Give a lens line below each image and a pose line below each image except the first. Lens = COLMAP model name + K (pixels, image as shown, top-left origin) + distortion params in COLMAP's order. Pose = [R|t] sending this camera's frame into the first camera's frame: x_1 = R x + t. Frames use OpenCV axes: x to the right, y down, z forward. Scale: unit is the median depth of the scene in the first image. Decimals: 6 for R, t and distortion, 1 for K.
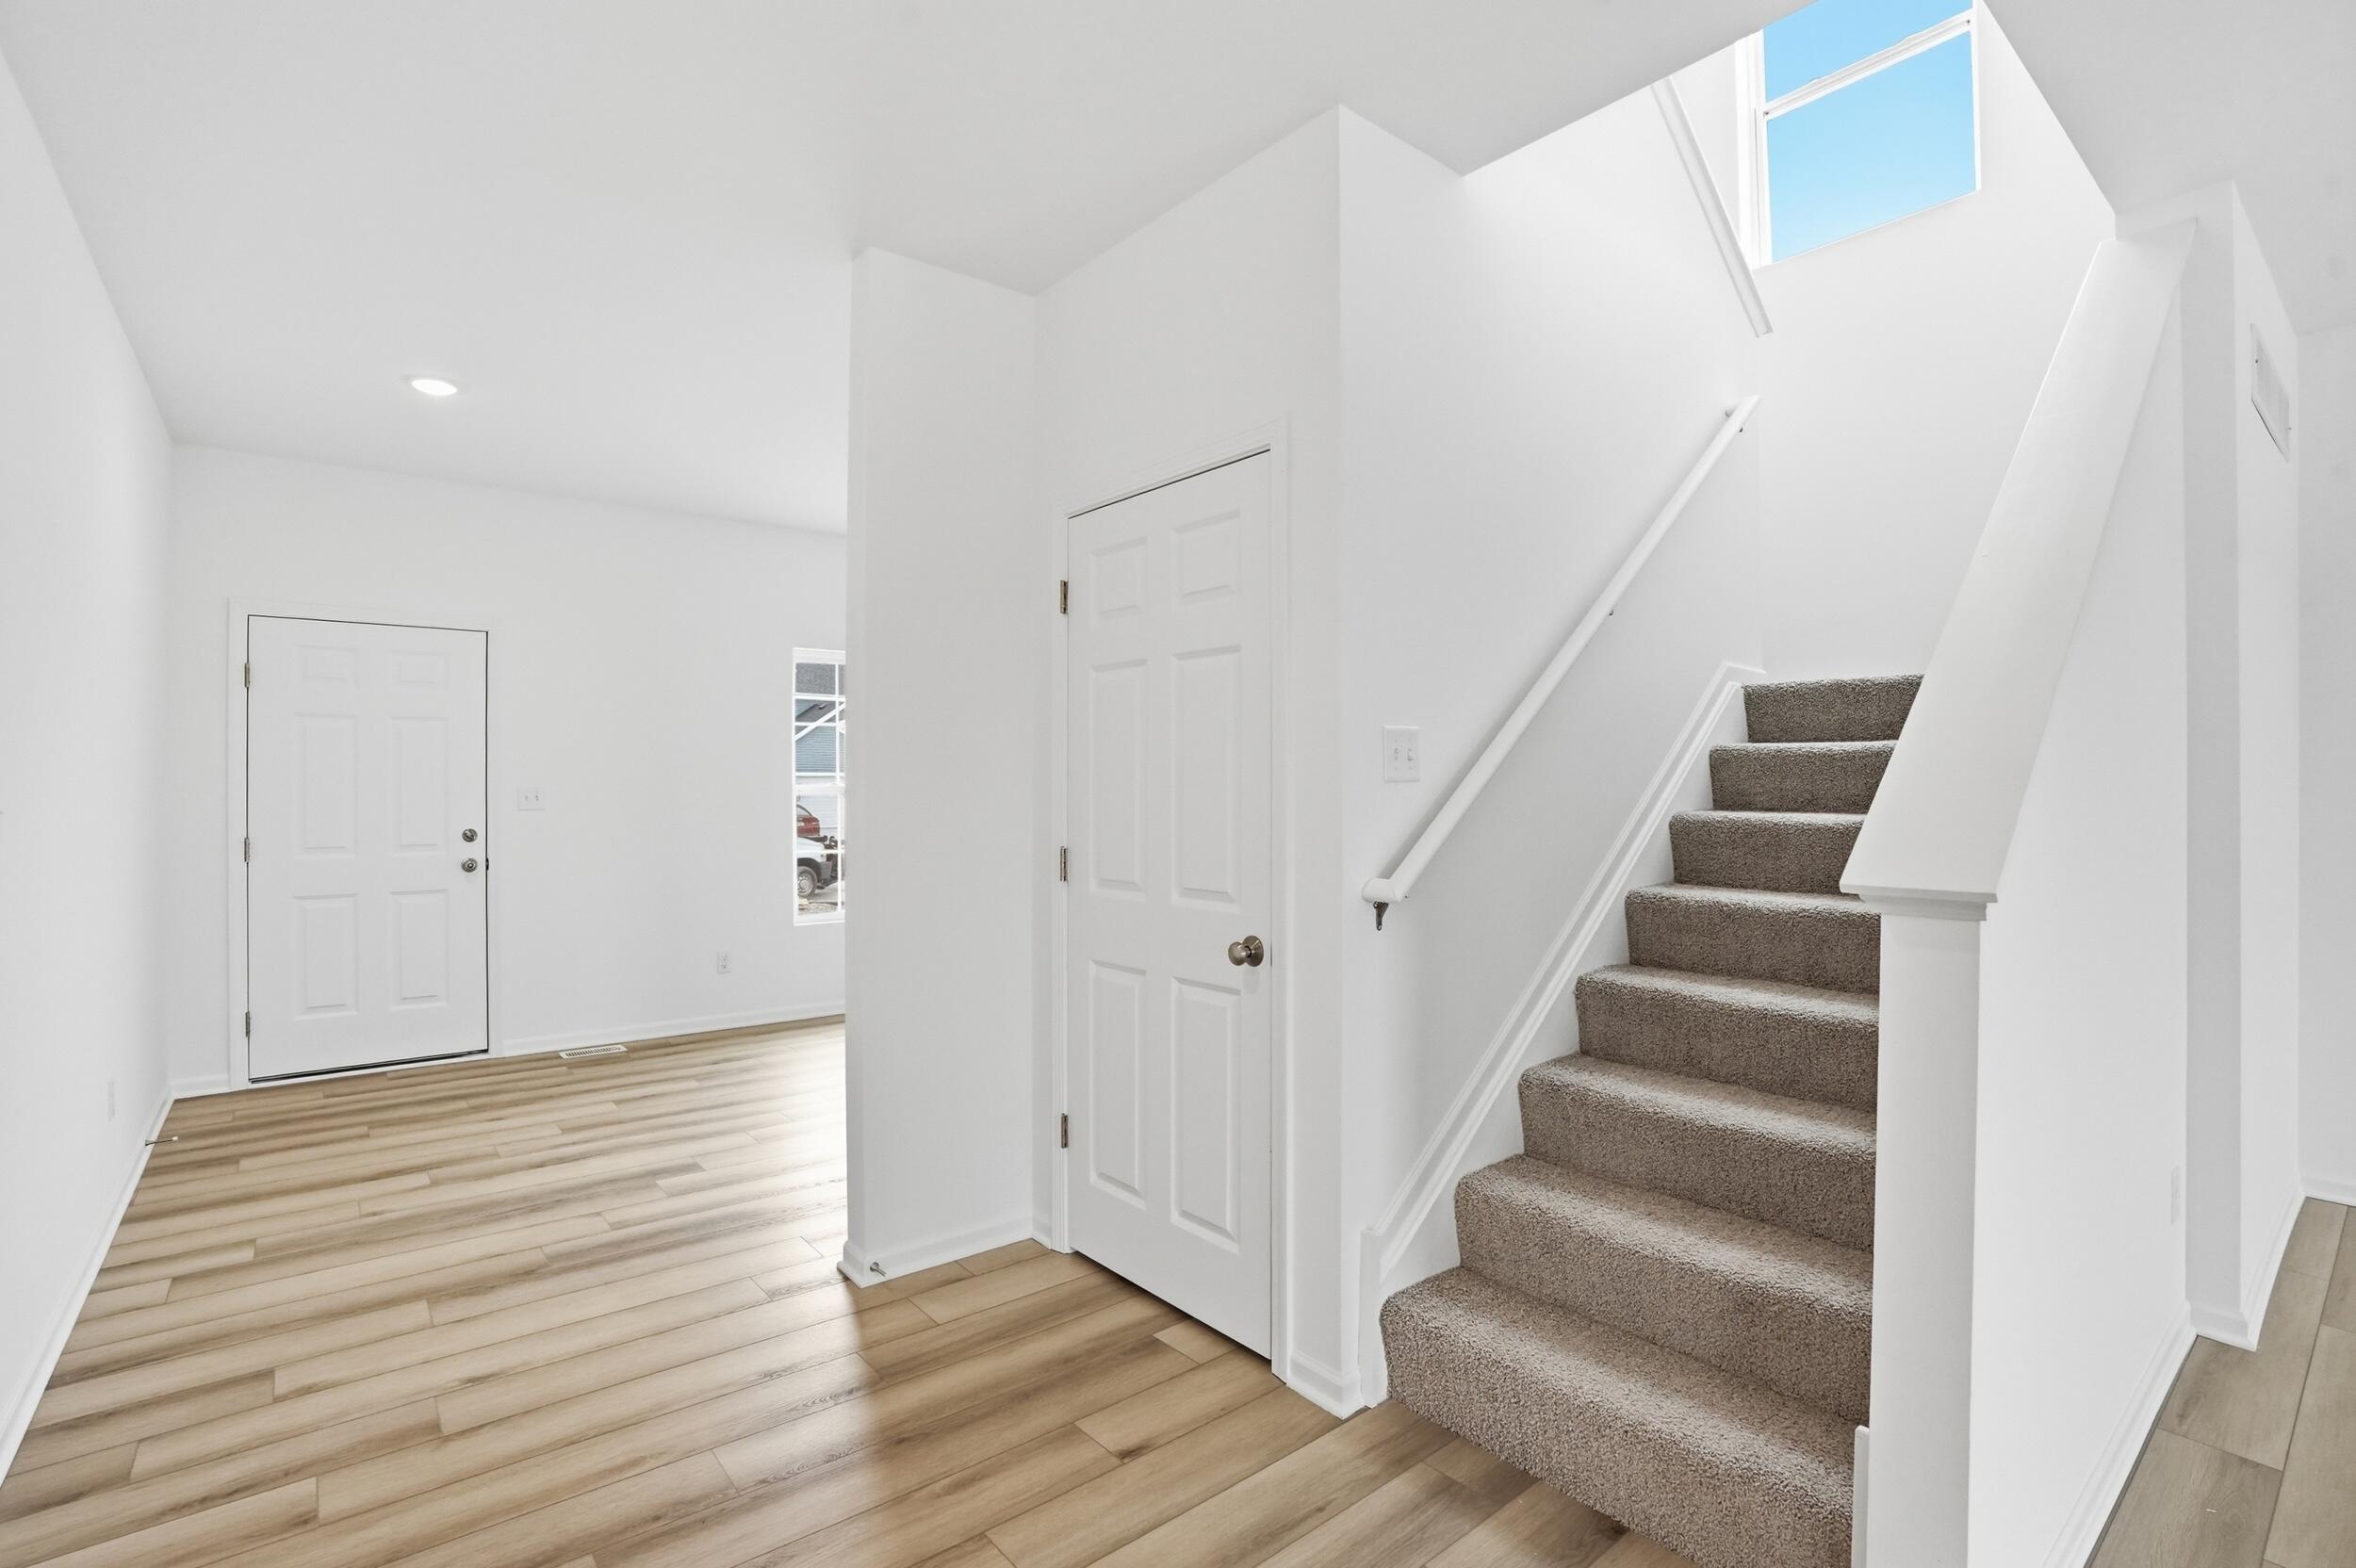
lens RADIAL K [[1085.5, 0, 1164.5], [0, 1085.5, 777.6], [0, 0, 1]] dist [-0.060176, 0.024695]
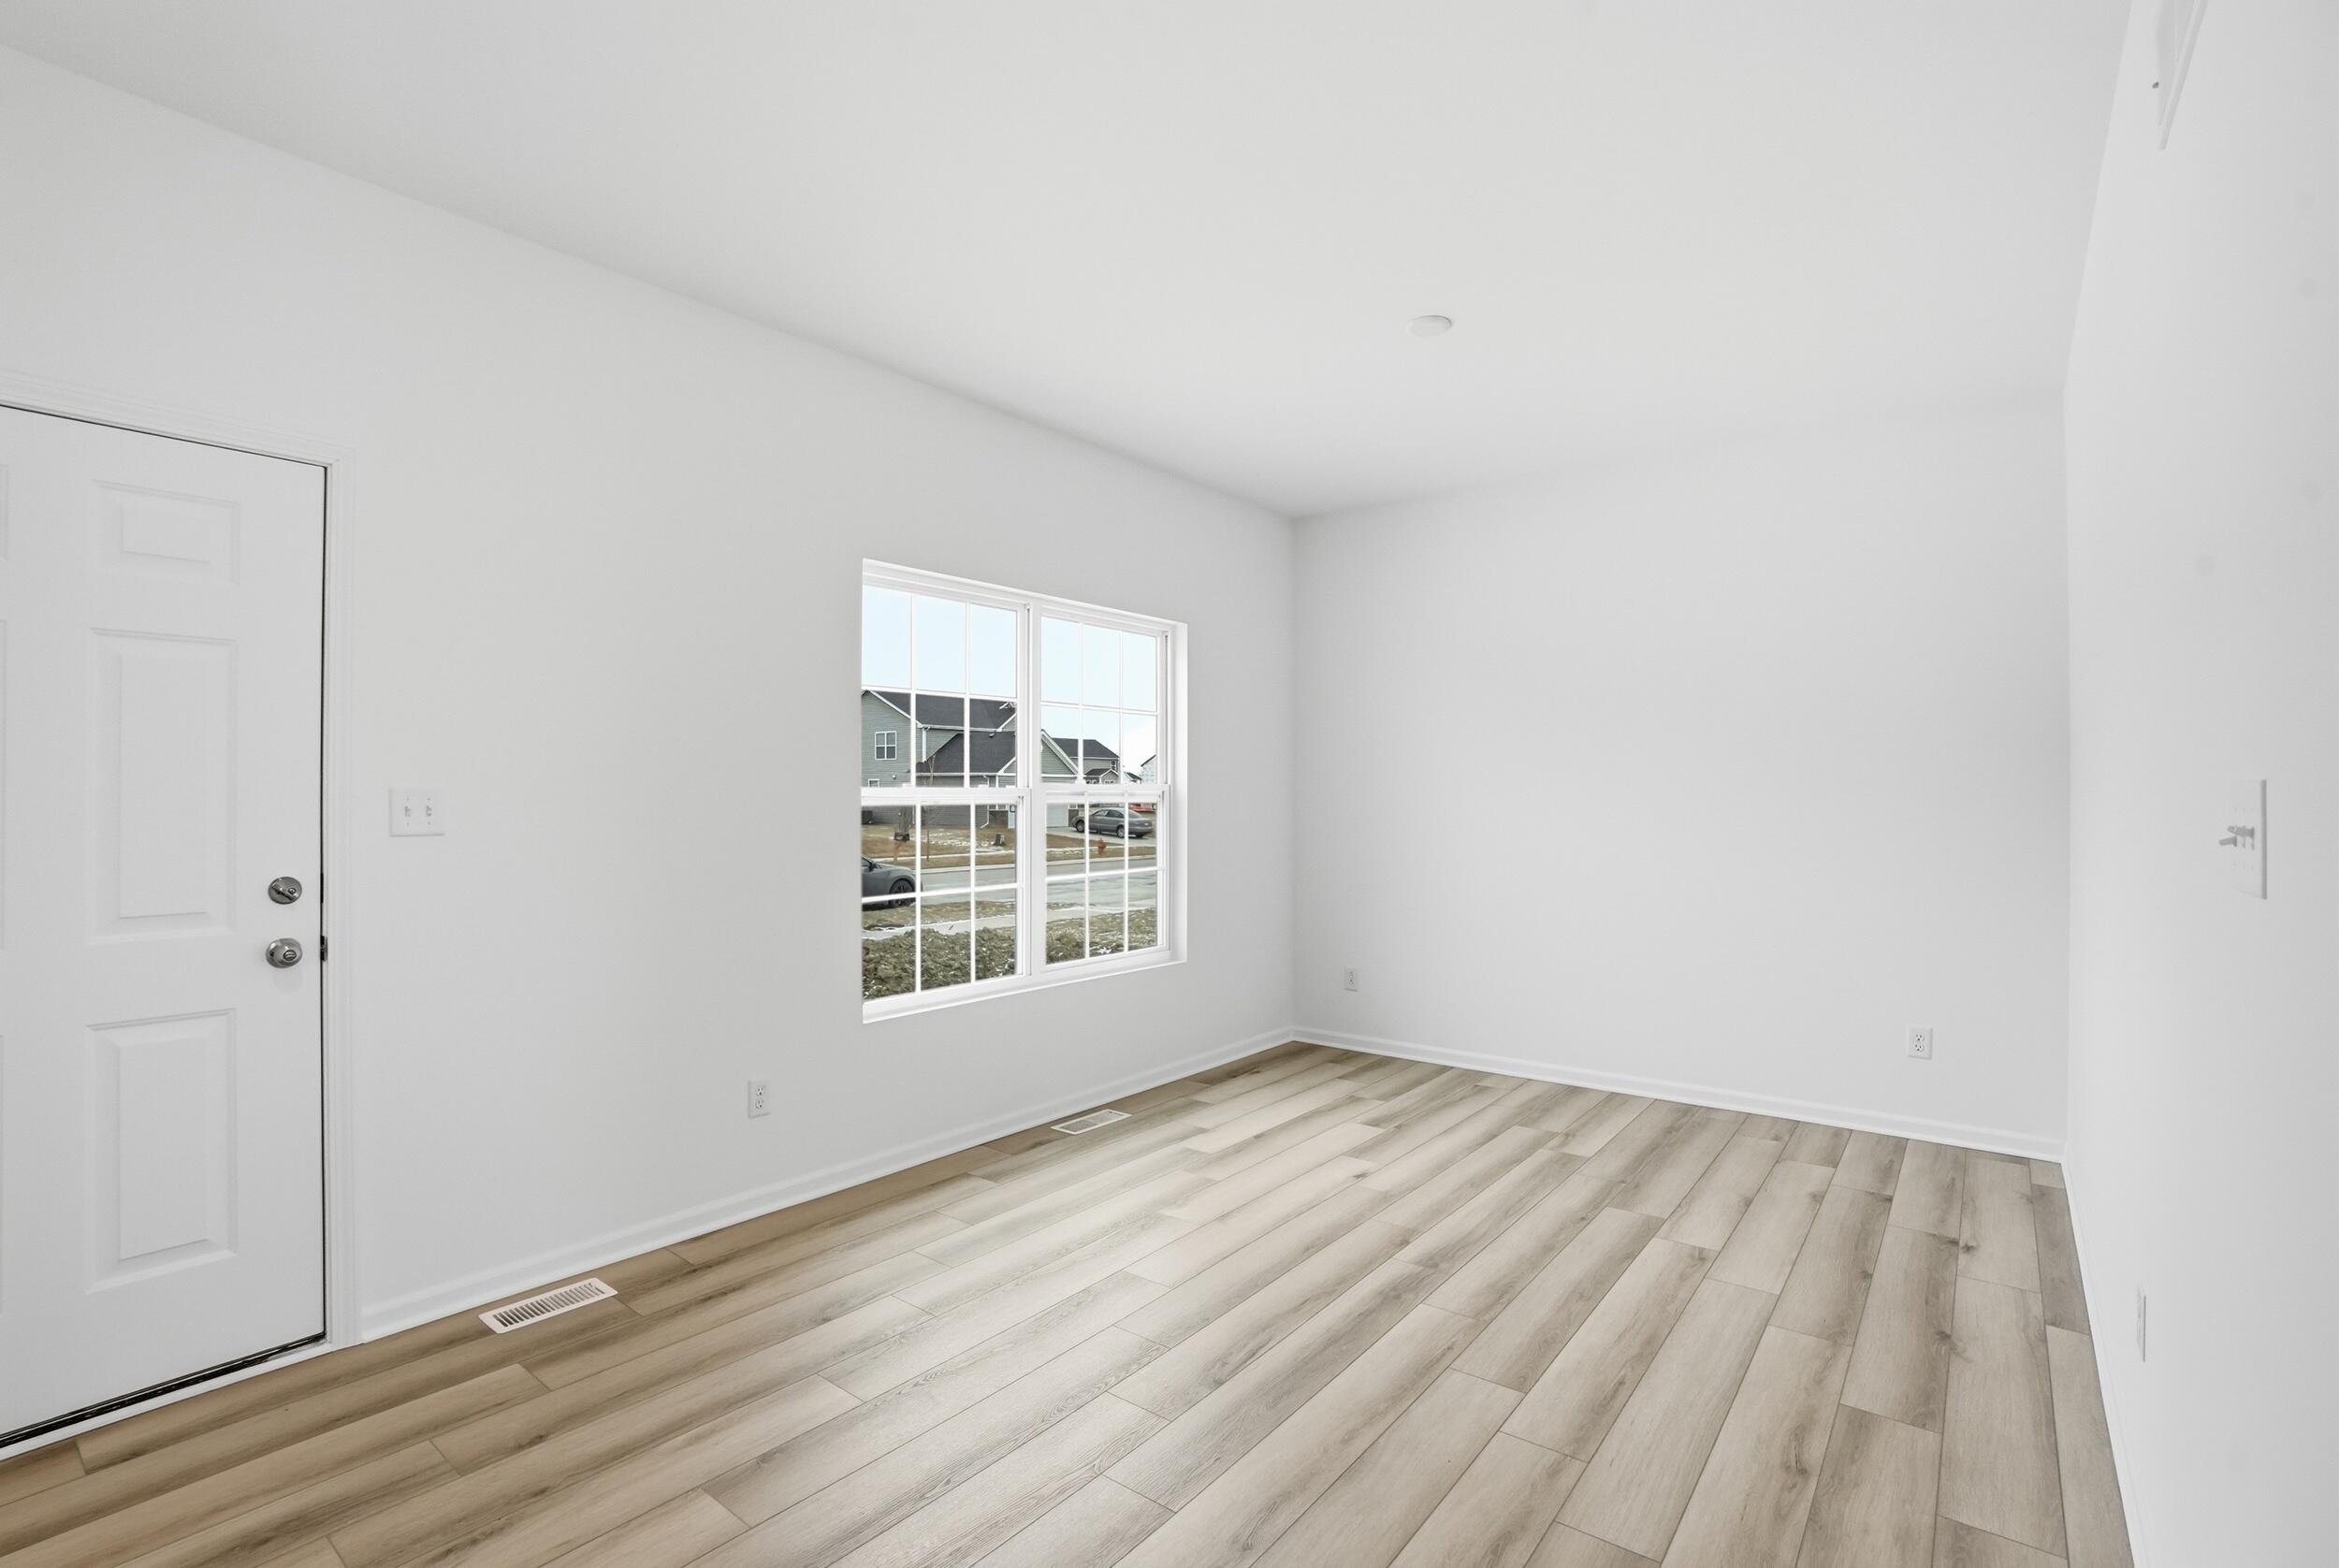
lens RADIAL K [[1077.7, 0, 1156.1], [0, 1077.7, 777.7], [0, 0, 1]] dist [-0.060176, 0.024695]
pose [[0.978372, 0.005558, 0.206780, -0.630711], [-0.005060, 0.999983, -0.002940, 0.005154], [-0.206793, 0.001830, 0.978383, 0.786828]]
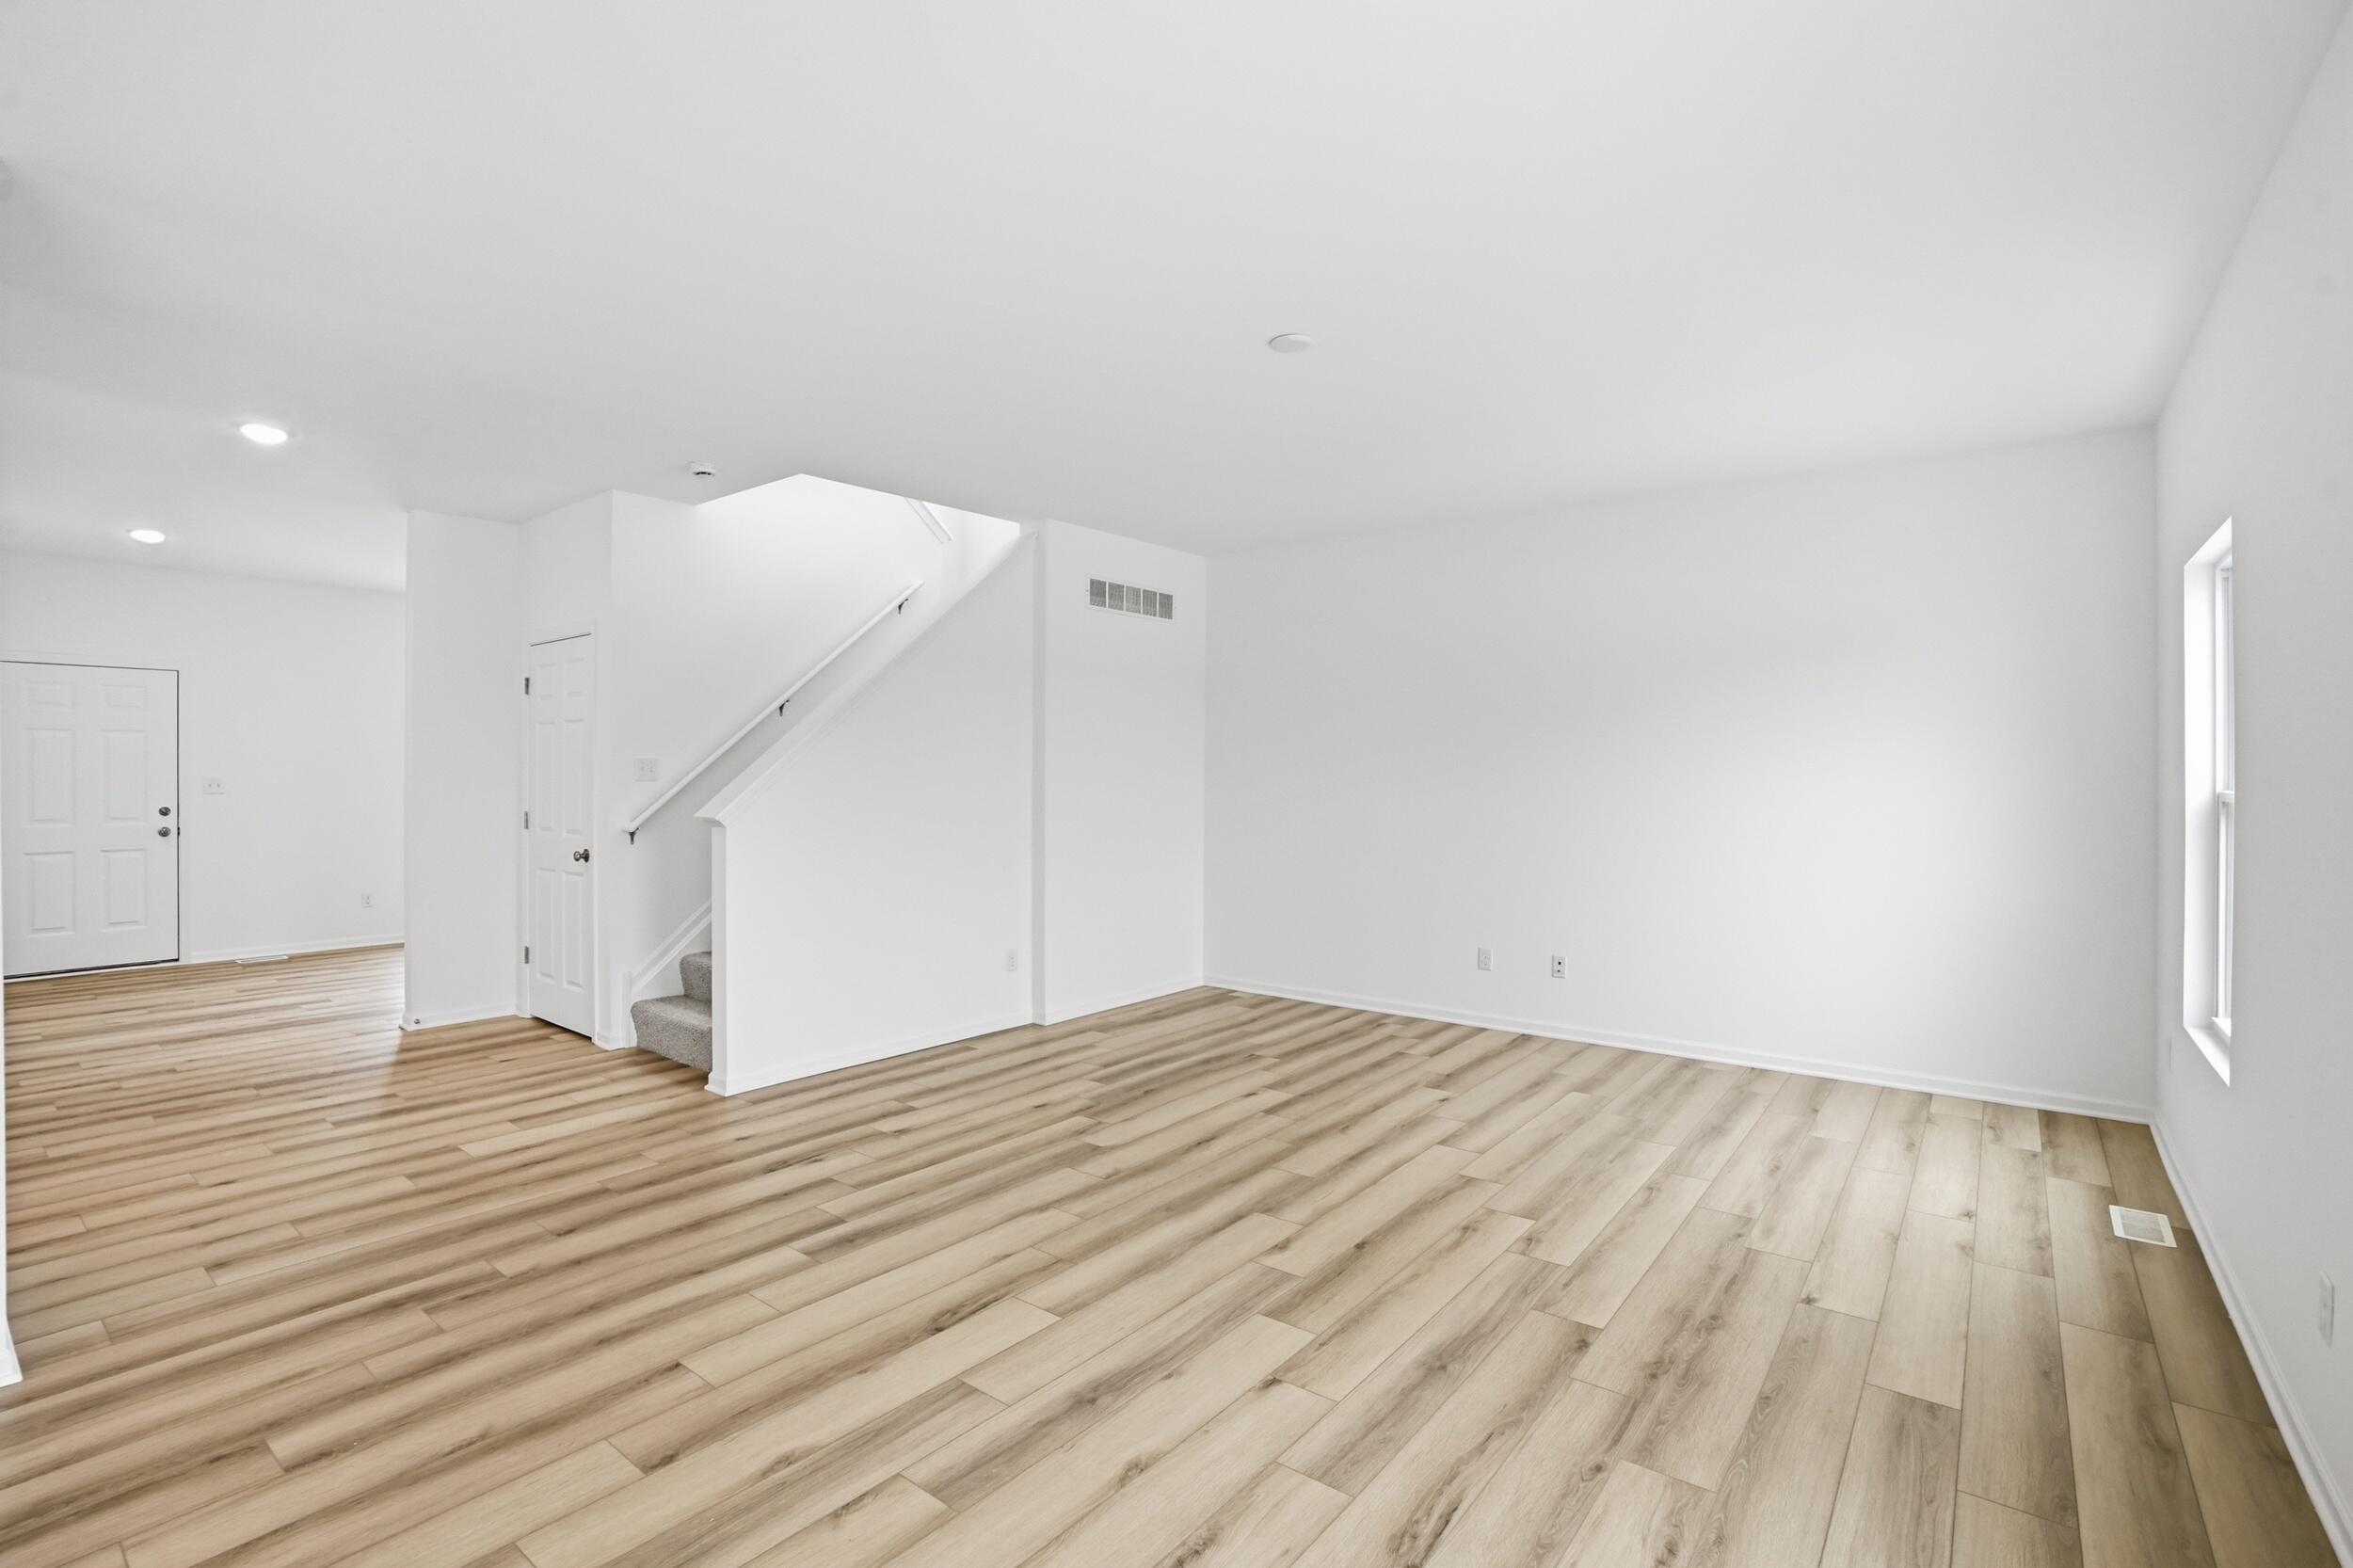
lens RADIAL K [[1084.2, 0, 1163.0], [0, 1084.2, 777.6], [0, 0, 1]] dist [-0.060176, 0.024695]
pose [[0.977836, 0.003841, 0.209336, 0.654553], [-0.006378, 0.999914, 0.011445, -0.028882], [-0.209274, -0.012527, 0.977777, -1.176421]]
